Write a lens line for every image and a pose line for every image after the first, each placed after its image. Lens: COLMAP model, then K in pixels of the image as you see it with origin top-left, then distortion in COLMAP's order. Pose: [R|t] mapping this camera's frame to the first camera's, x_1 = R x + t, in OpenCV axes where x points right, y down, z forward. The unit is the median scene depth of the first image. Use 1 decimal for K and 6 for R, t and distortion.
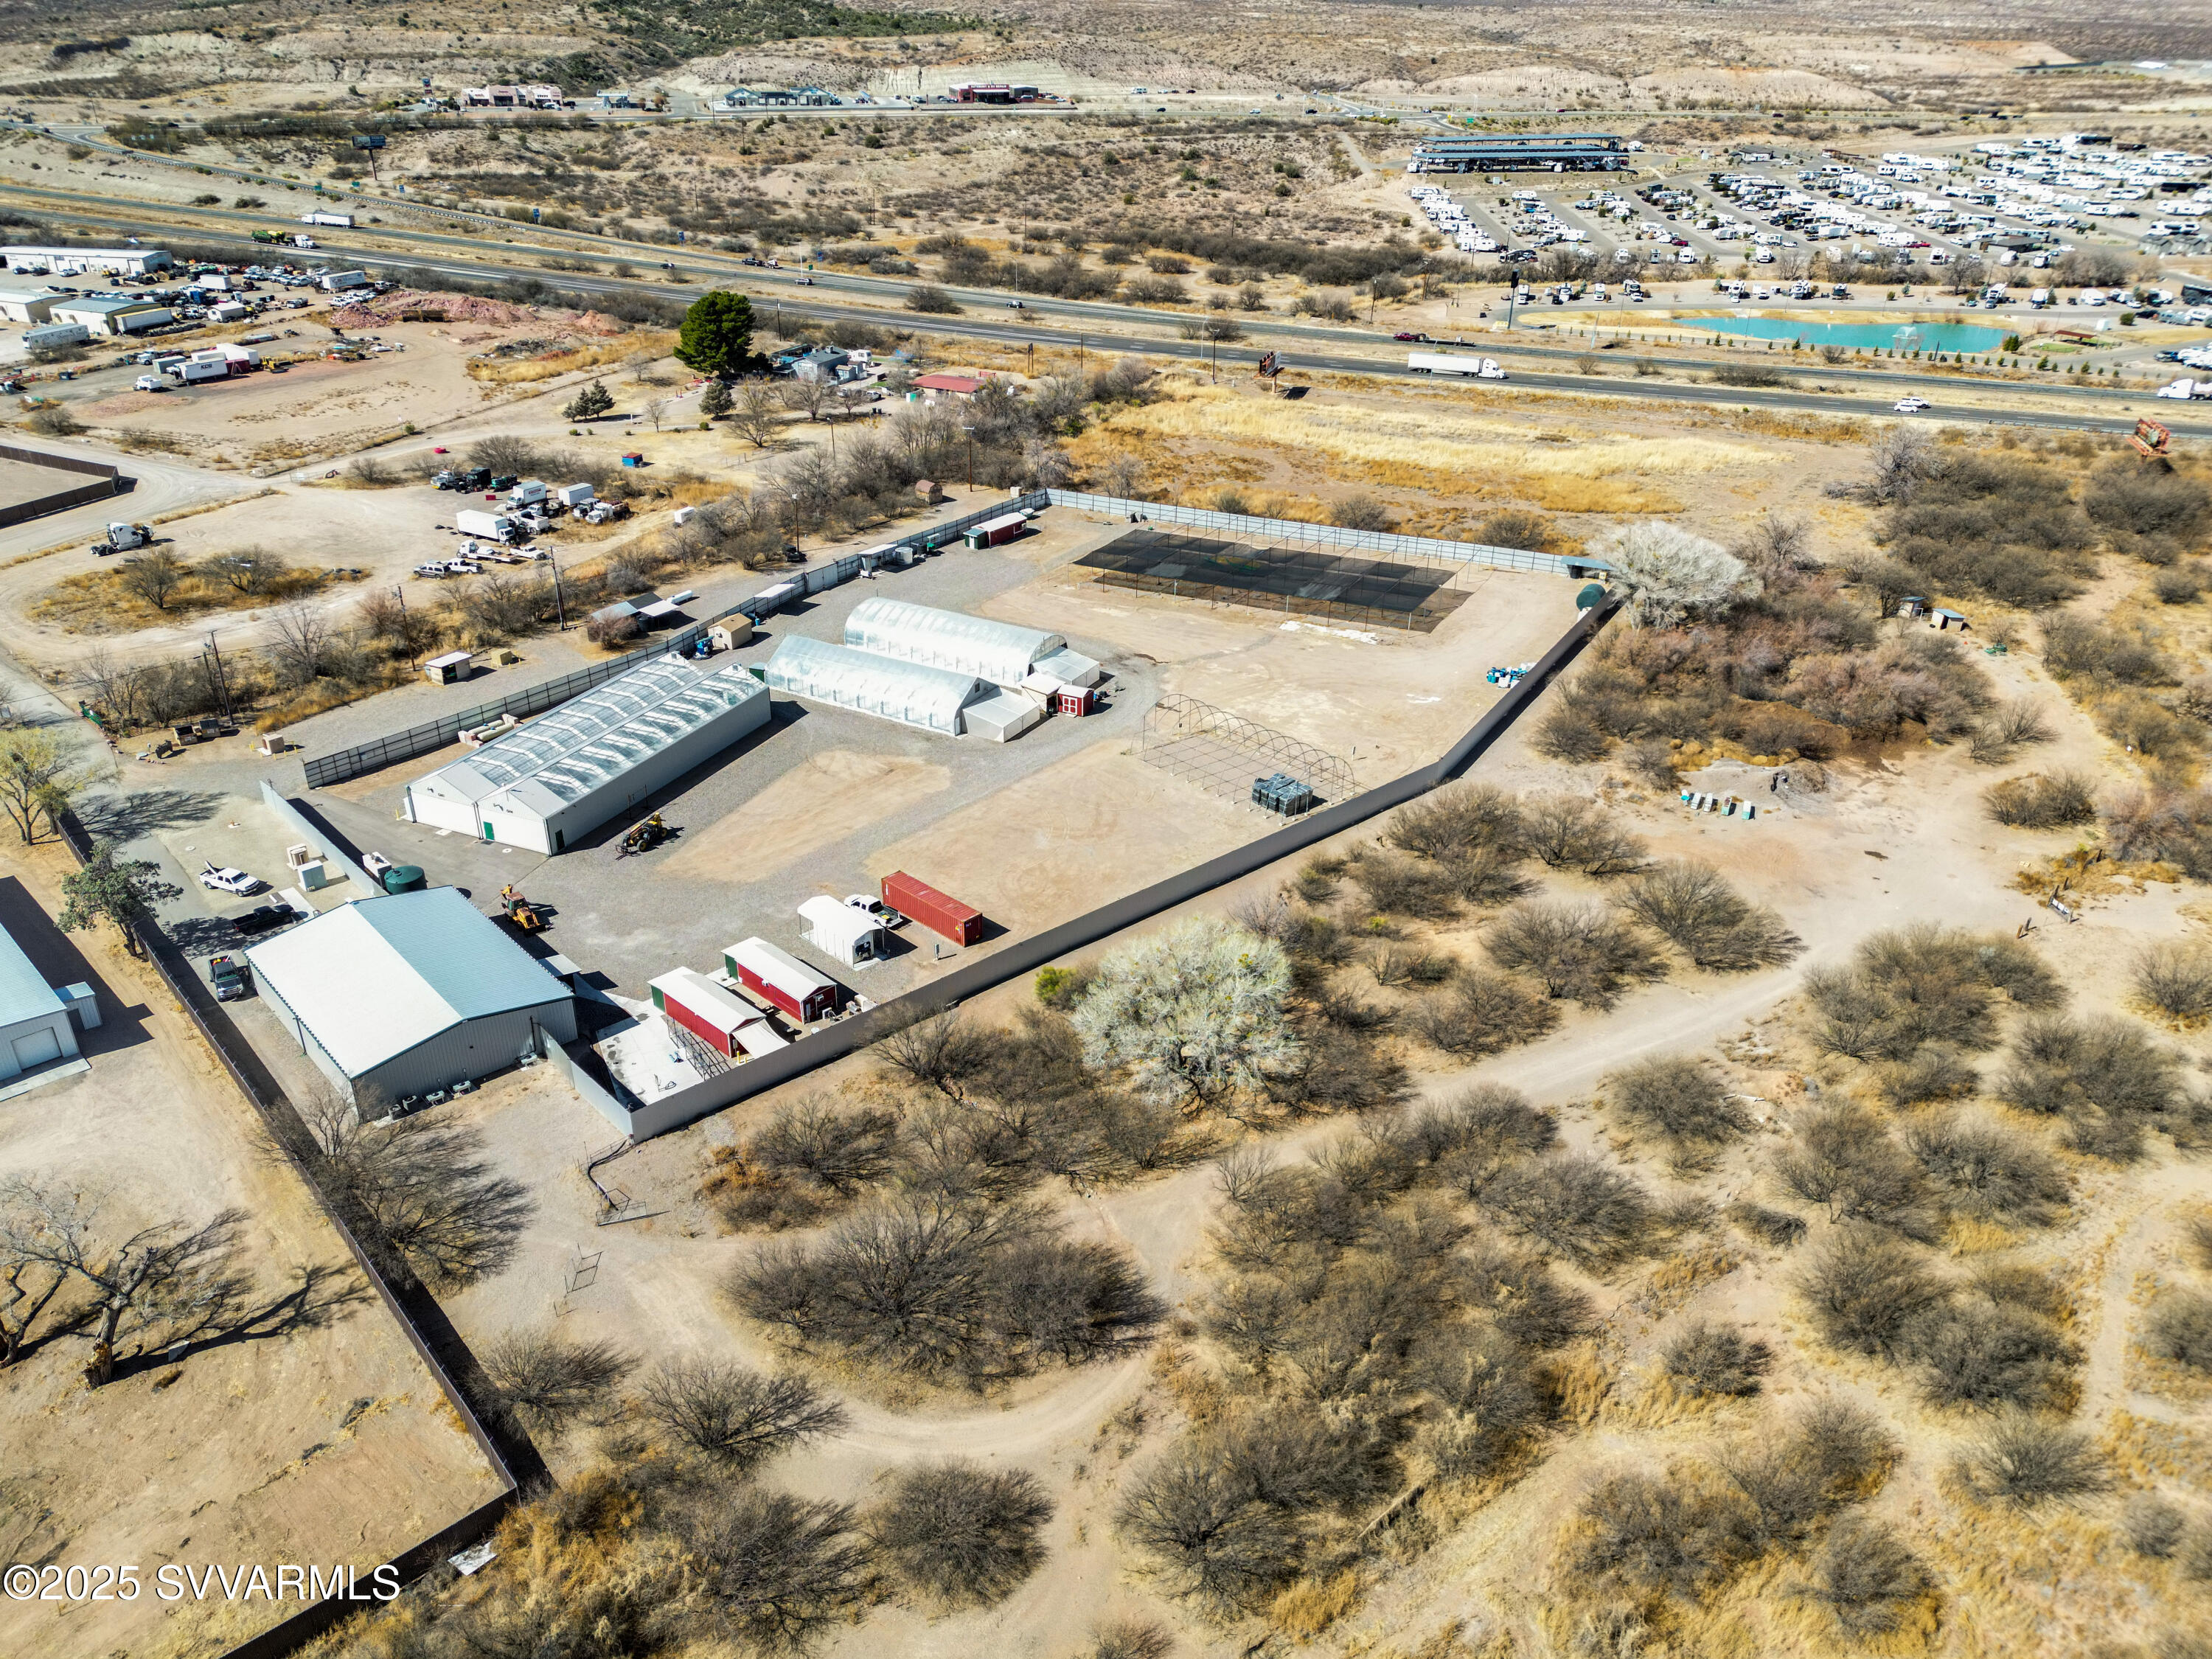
lens RADIAL K [[1729.4, 0, 1191.8], [0, 1729.4, 841.7], [0, 0, 1]] dist [0.072631, -0.070398]
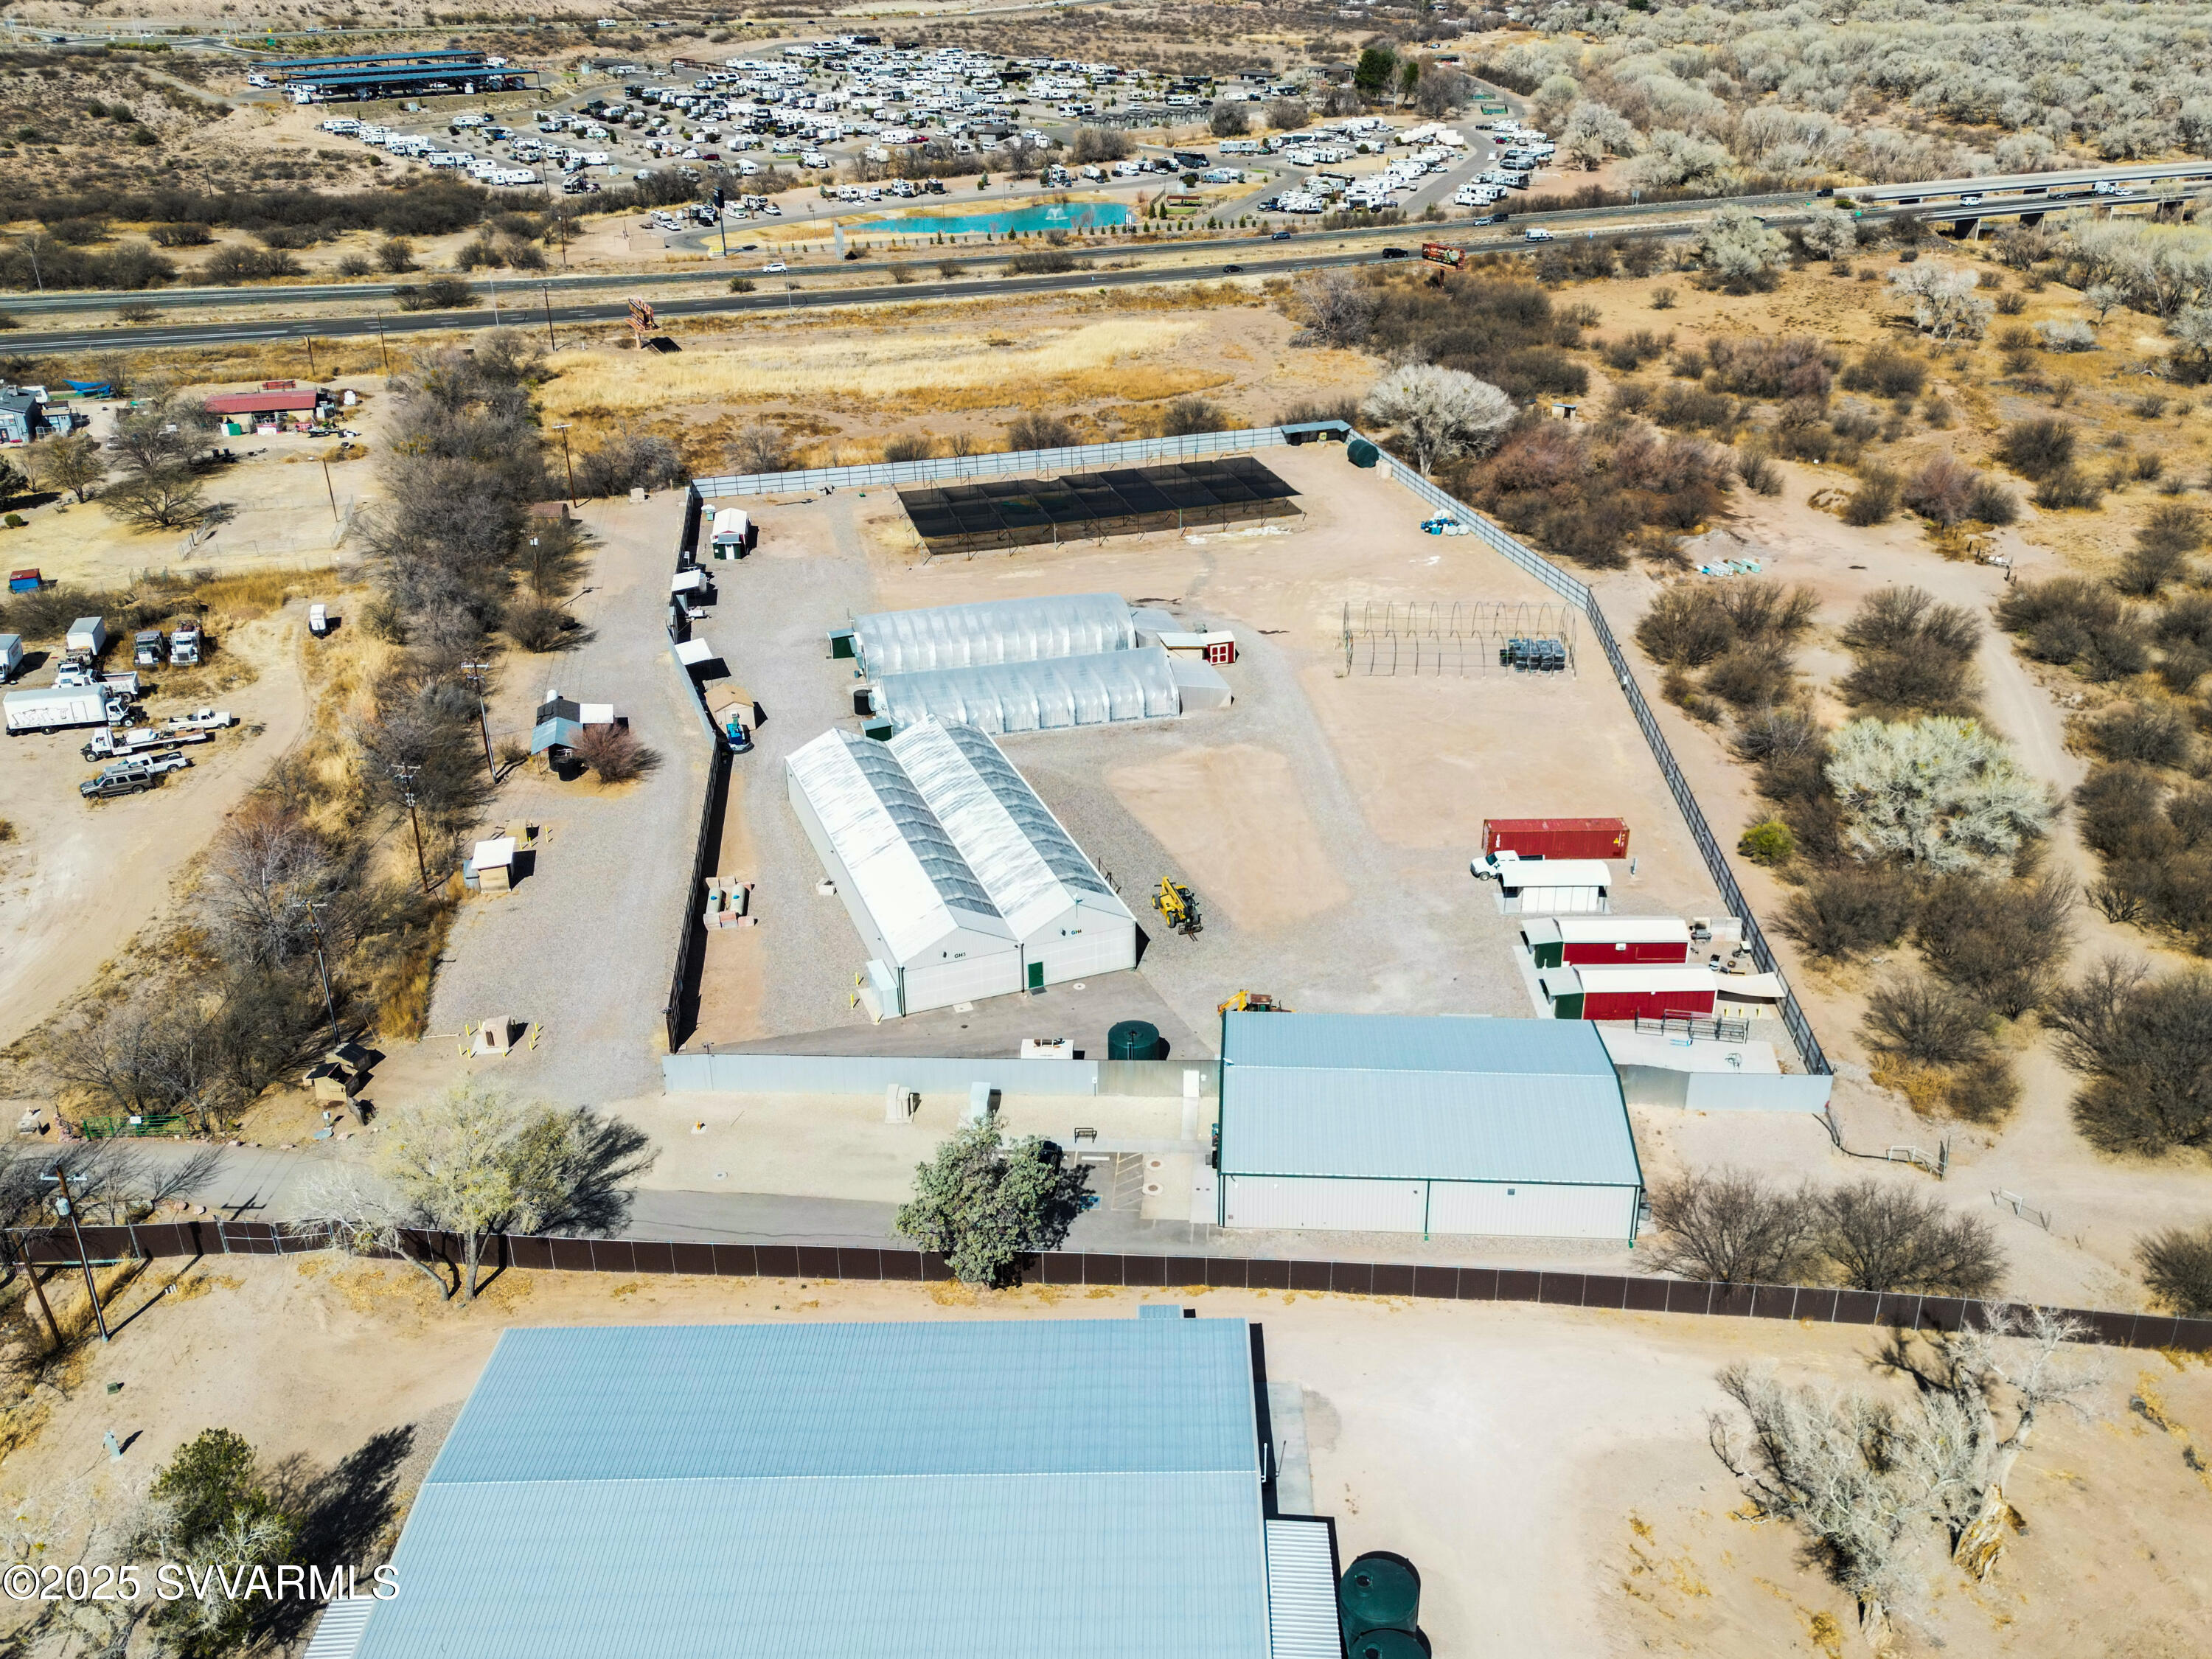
lens RADIAL K [[1729.4, 0, 1191.8], [0, 1729.4, 841.7], [0, 0, 1]] dist [0.072631, -0.070398]
pose [[0.689532, -0.341707, 0.638578, -0.391692], [0.317829, 0.935034, 0.157154, -0.075989], [-0.650793, 0.094596, 0.753340, 0.183083]]
